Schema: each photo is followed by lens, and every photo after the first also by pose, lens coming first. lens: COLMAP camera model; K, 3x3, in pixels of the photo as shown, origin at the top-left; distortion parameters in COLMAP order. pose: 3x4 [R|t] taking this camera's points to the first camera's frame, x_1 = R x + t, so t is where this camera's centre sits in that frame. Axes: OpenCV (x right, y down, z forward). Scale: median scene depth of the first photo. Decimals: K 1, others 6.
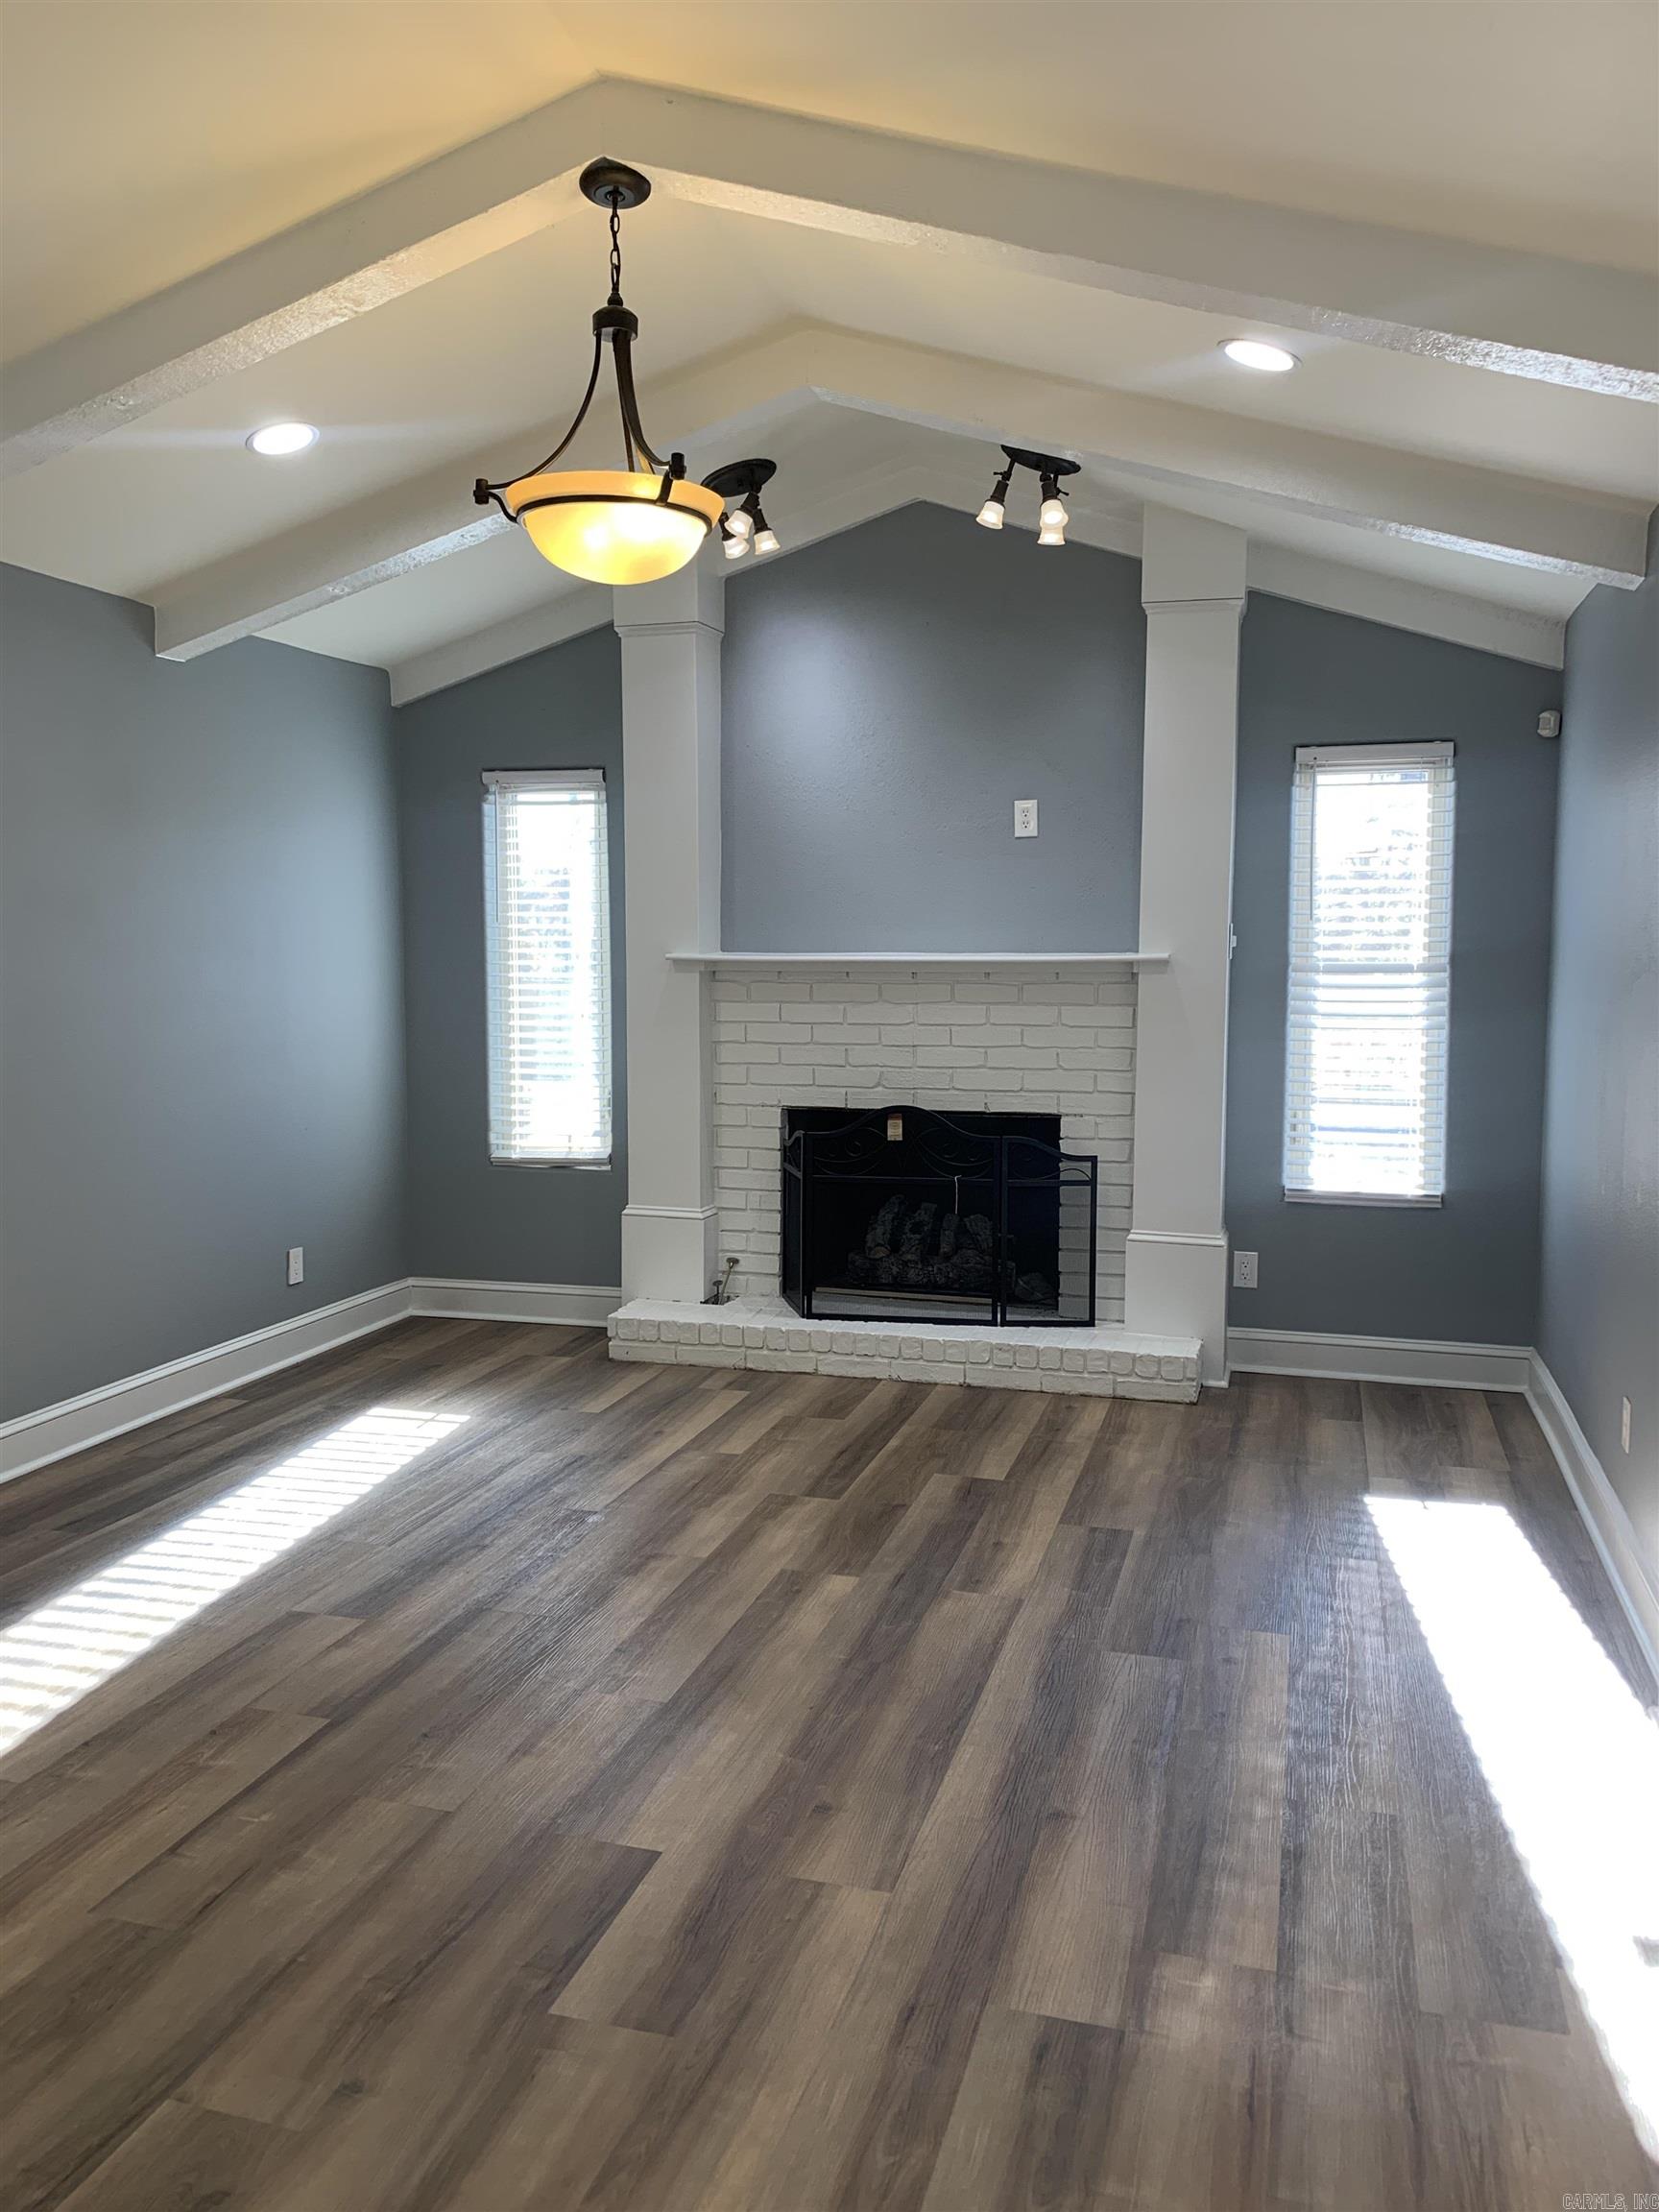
lens RADIAL K [[1675.5, 0, 841.3], [0, 1675.5, 1100.2], [0, 0, 1]] dist [0.047330, -0.061742]
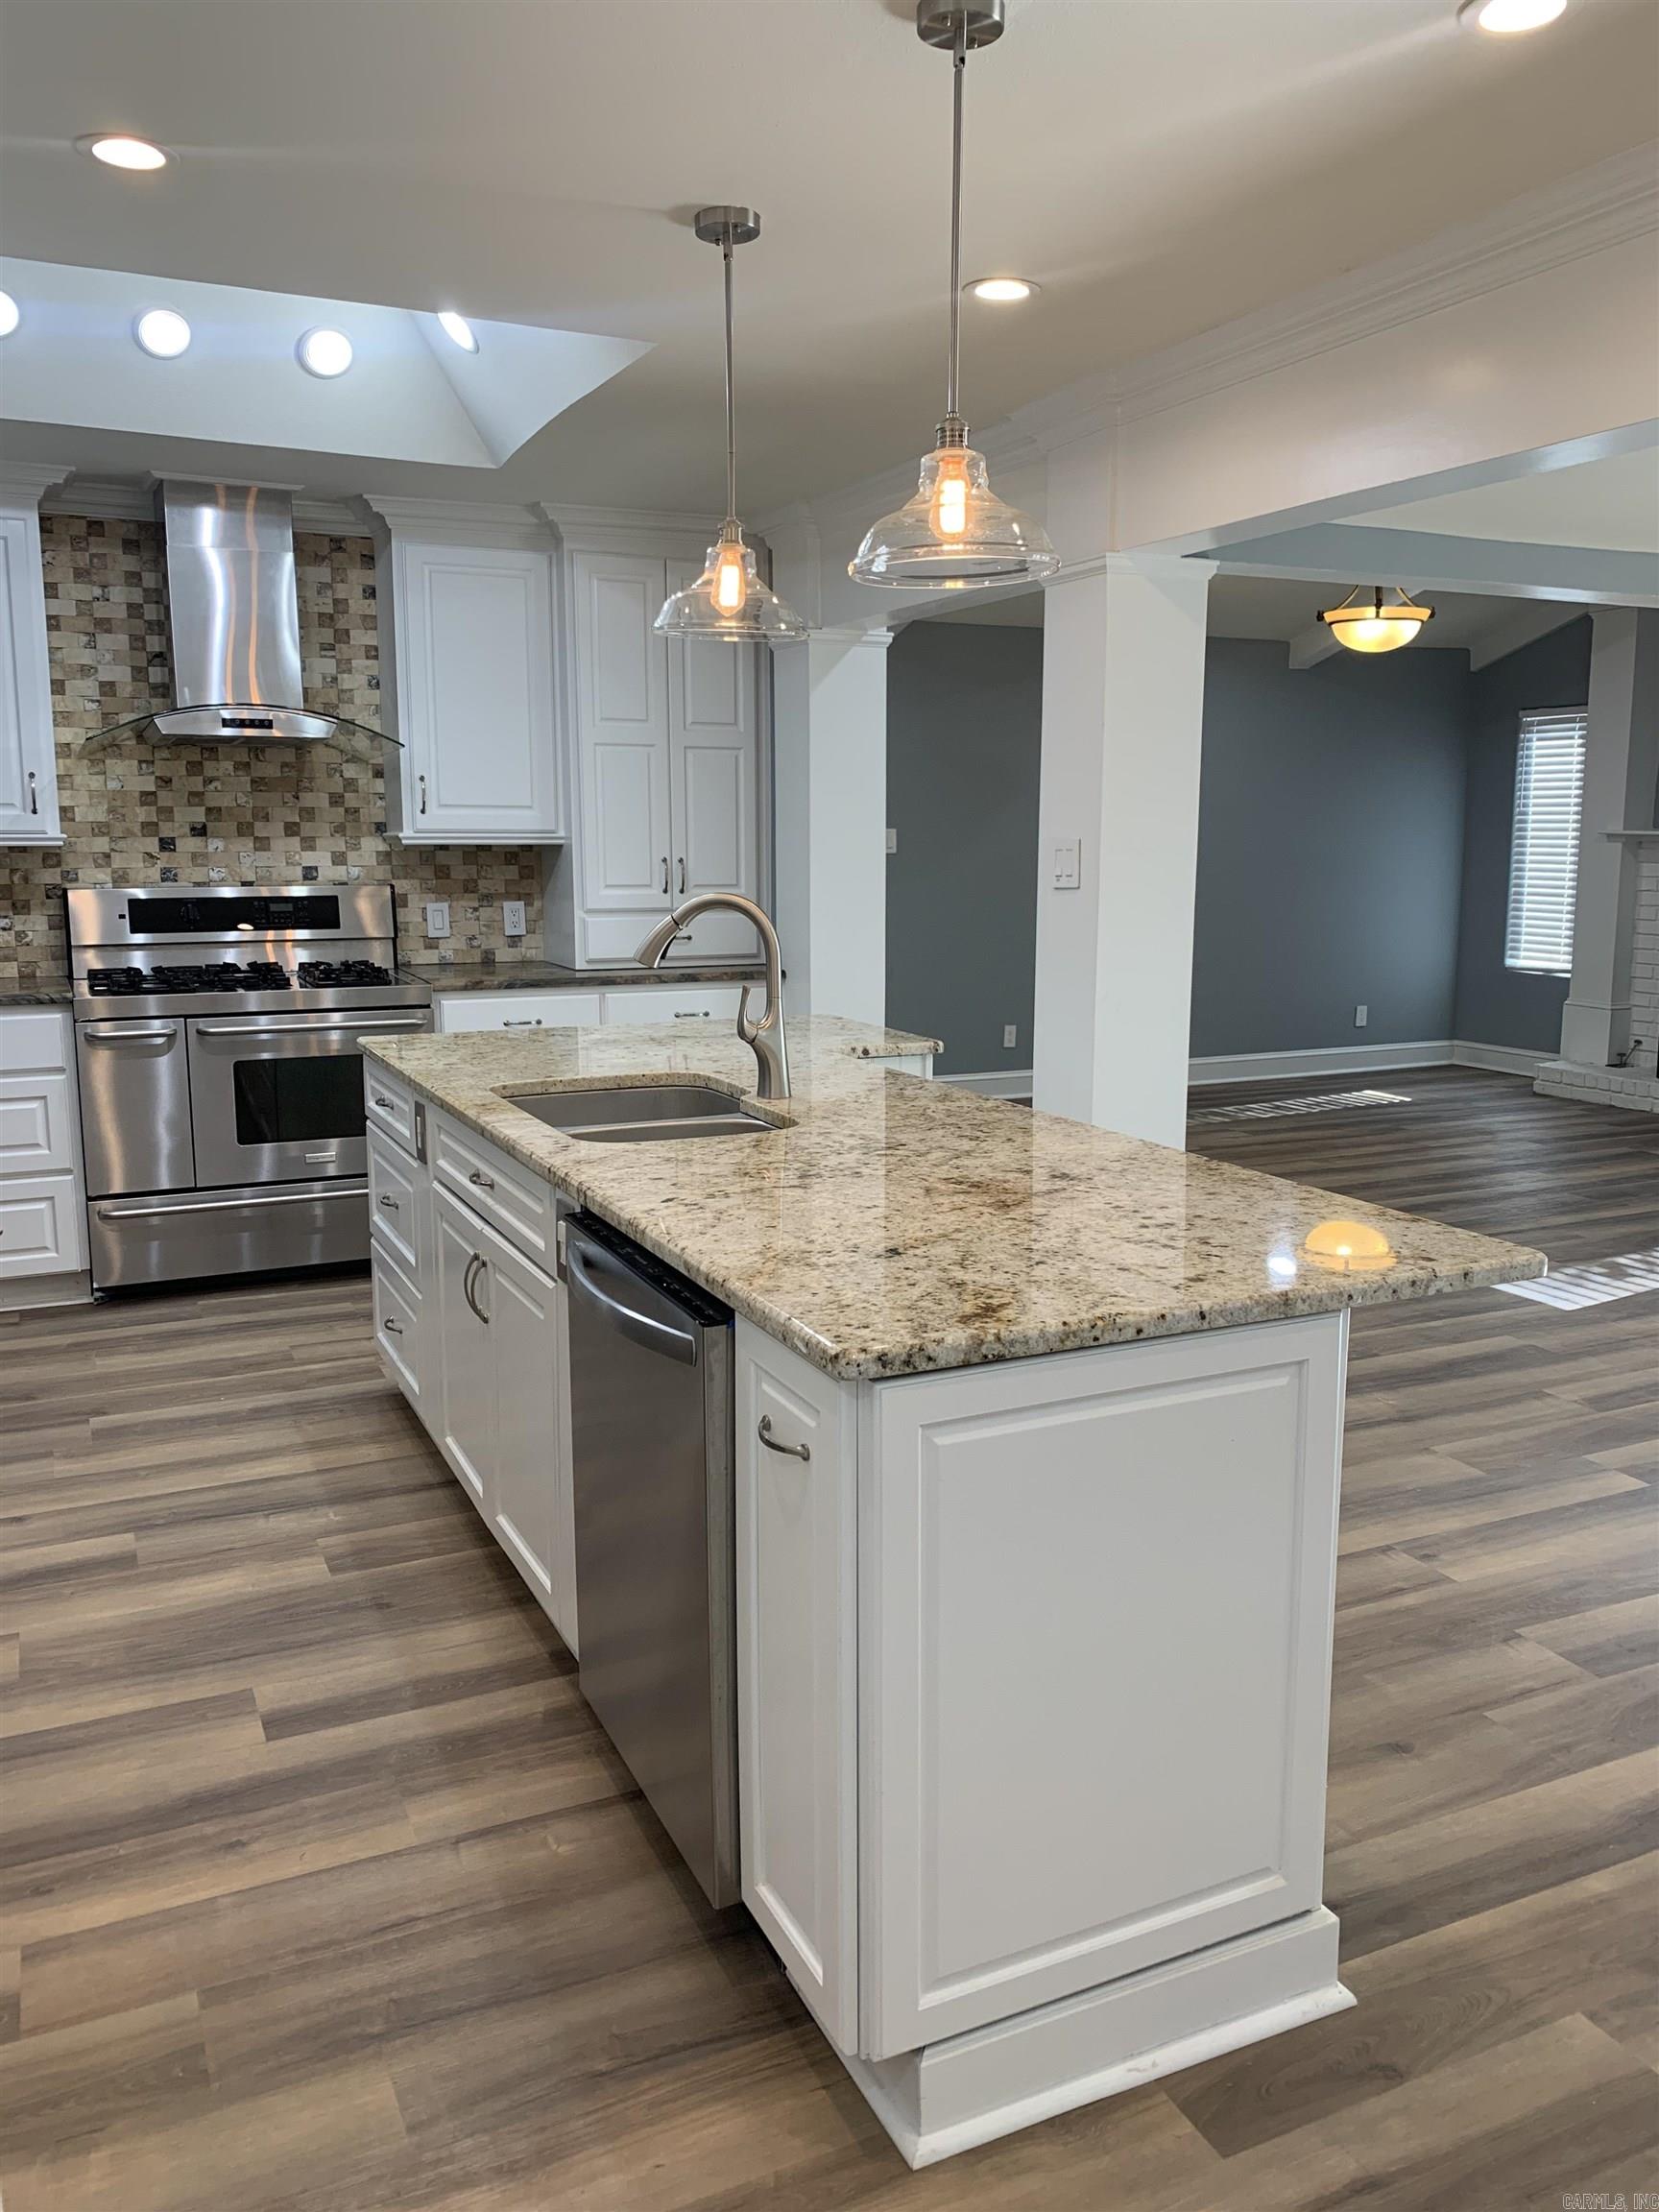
lens RADIAL K [[1675.5, 0, 835.4], [0, 1675.5, 1083.7], [0, 0, 1]] dist [0.047330, -0.061742]
pose [[0.650395, 0.115072, -0.750829, 0.638729], [-0.070359, 0.993336, 0.091291, 0.050778], [0.756331, -0.006547, 0.654157, -0.532167]]
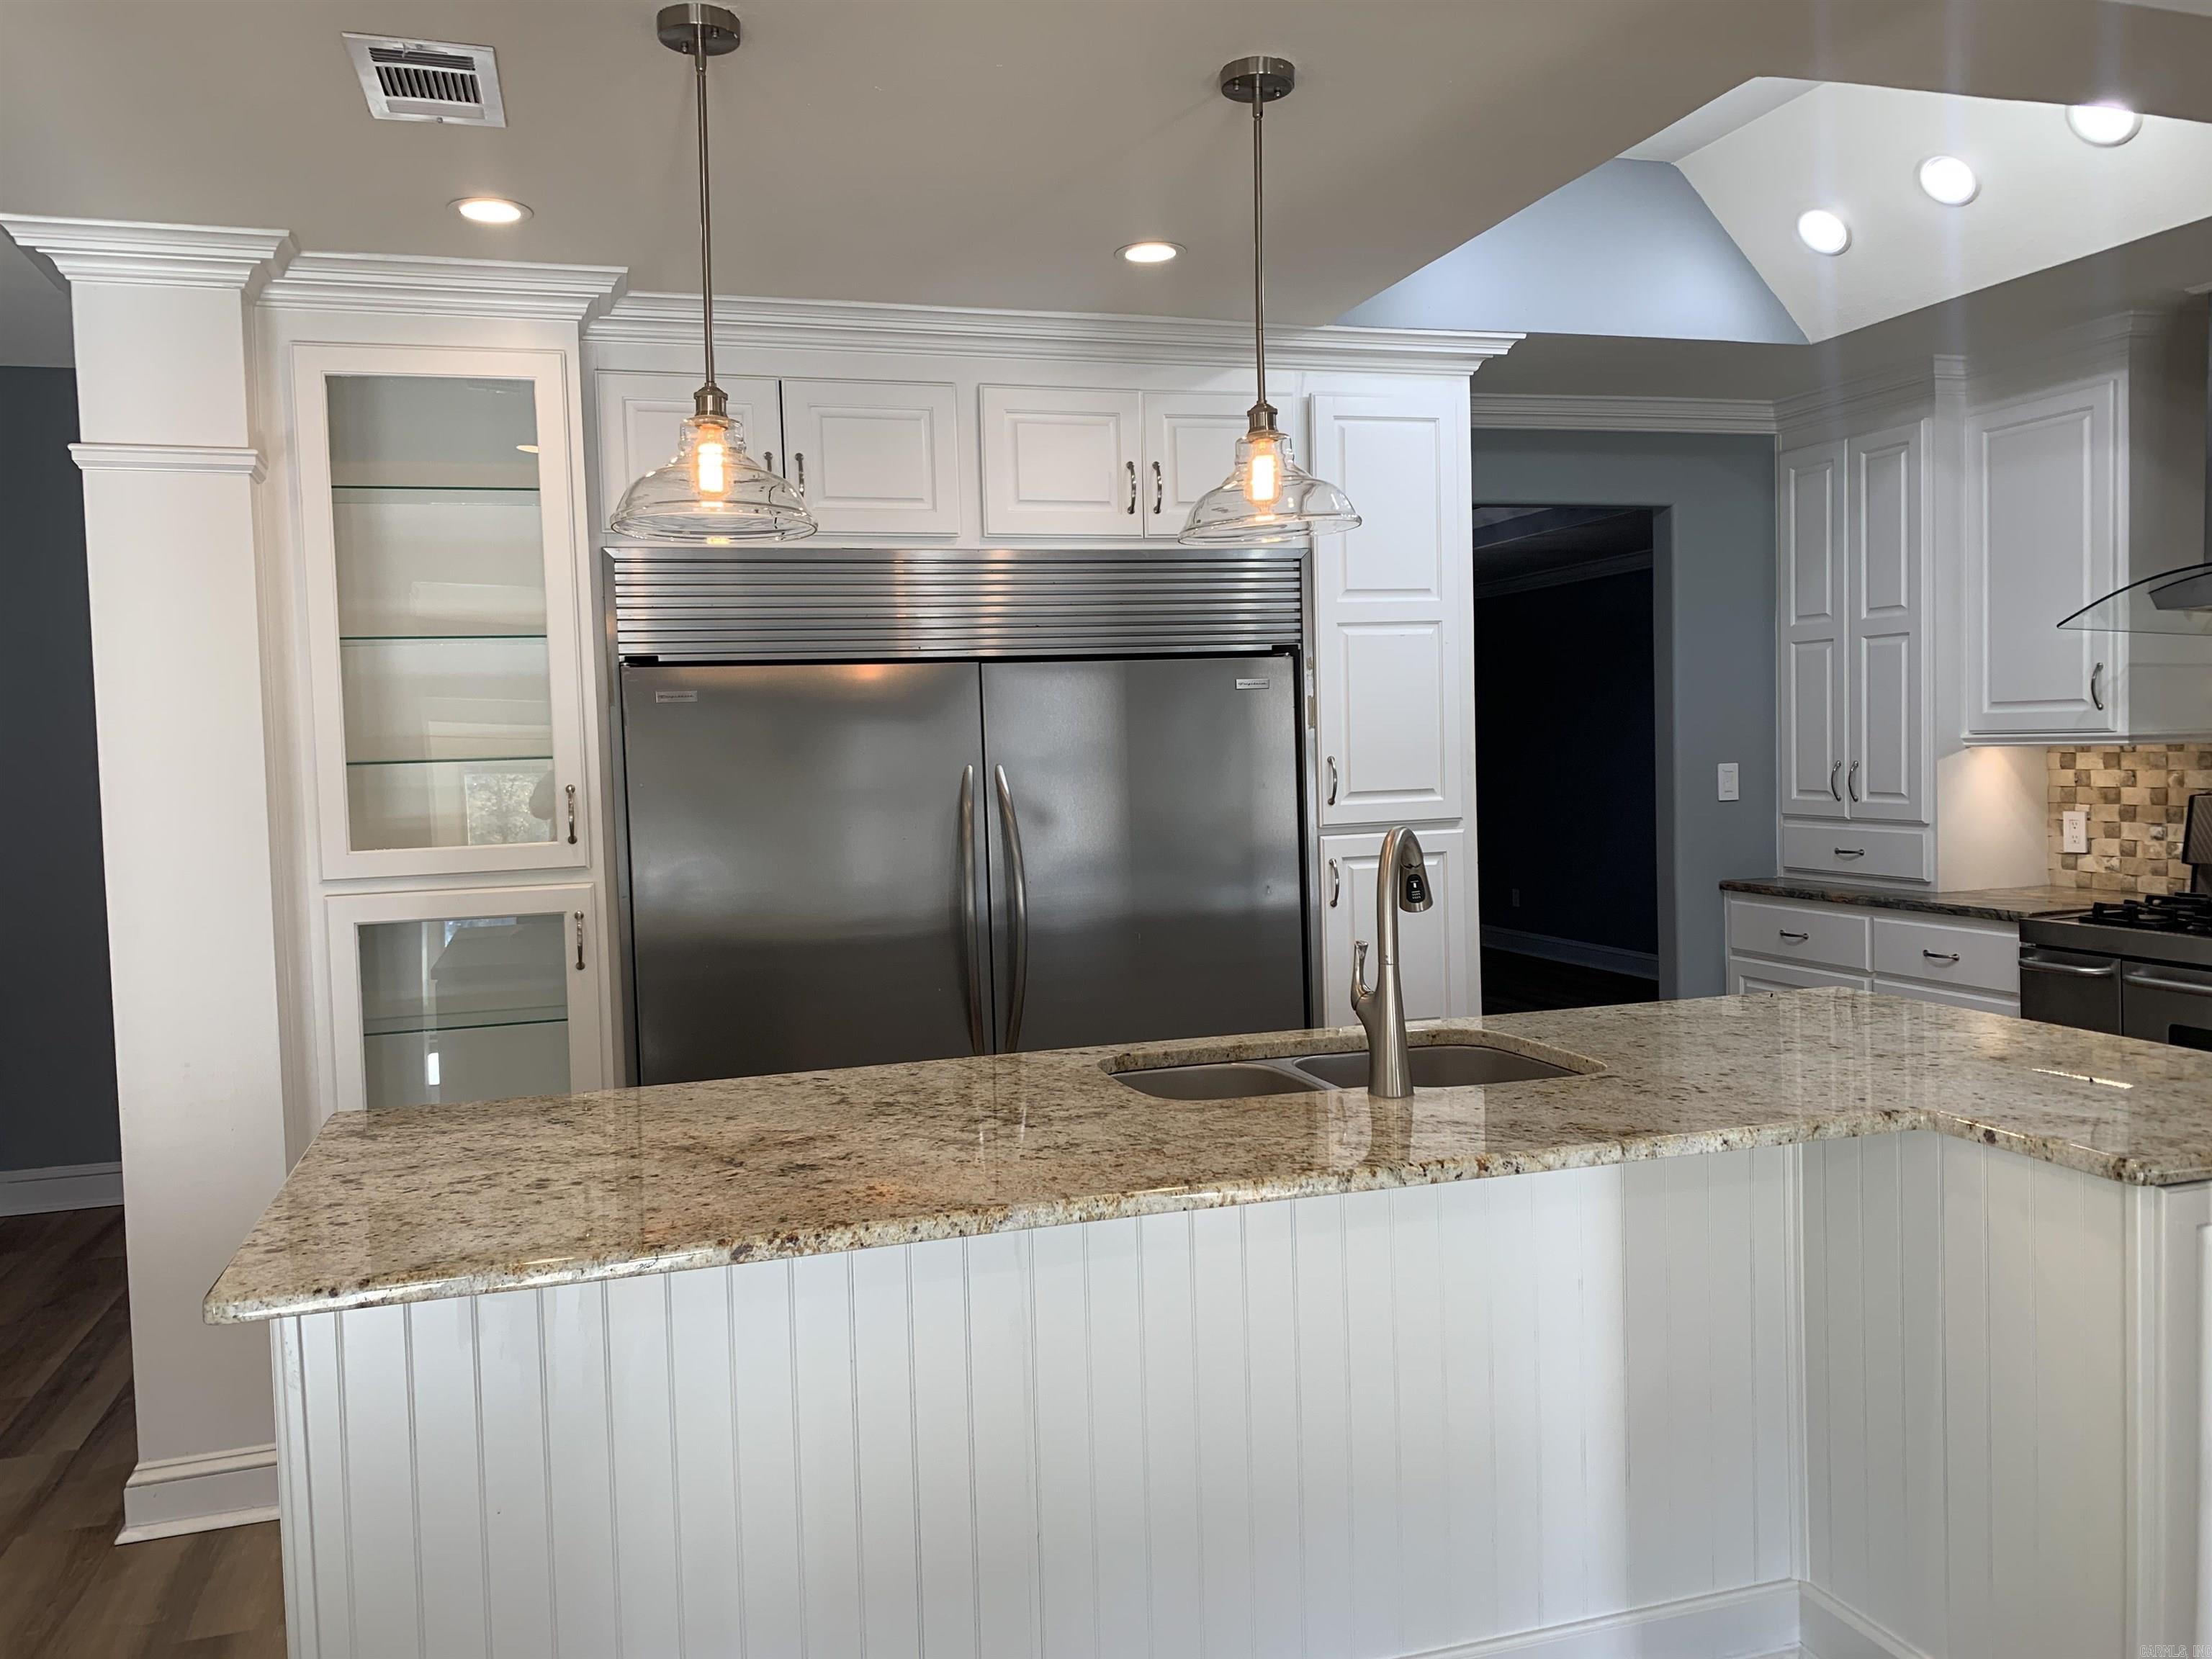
lens RADIAL K [[1675.5, 0, 1101.0], [0, 1675.5, 830.2], [0, 0, 1]] dist [0.047330, -0.061742]
pose [[-0.840613, 0.052485, -0.539087, 0.494496], [-0.019963, 0.991616, 0.127672, -0.015173], [0.541268, 0.118084, -0.832517, 0.145795]]
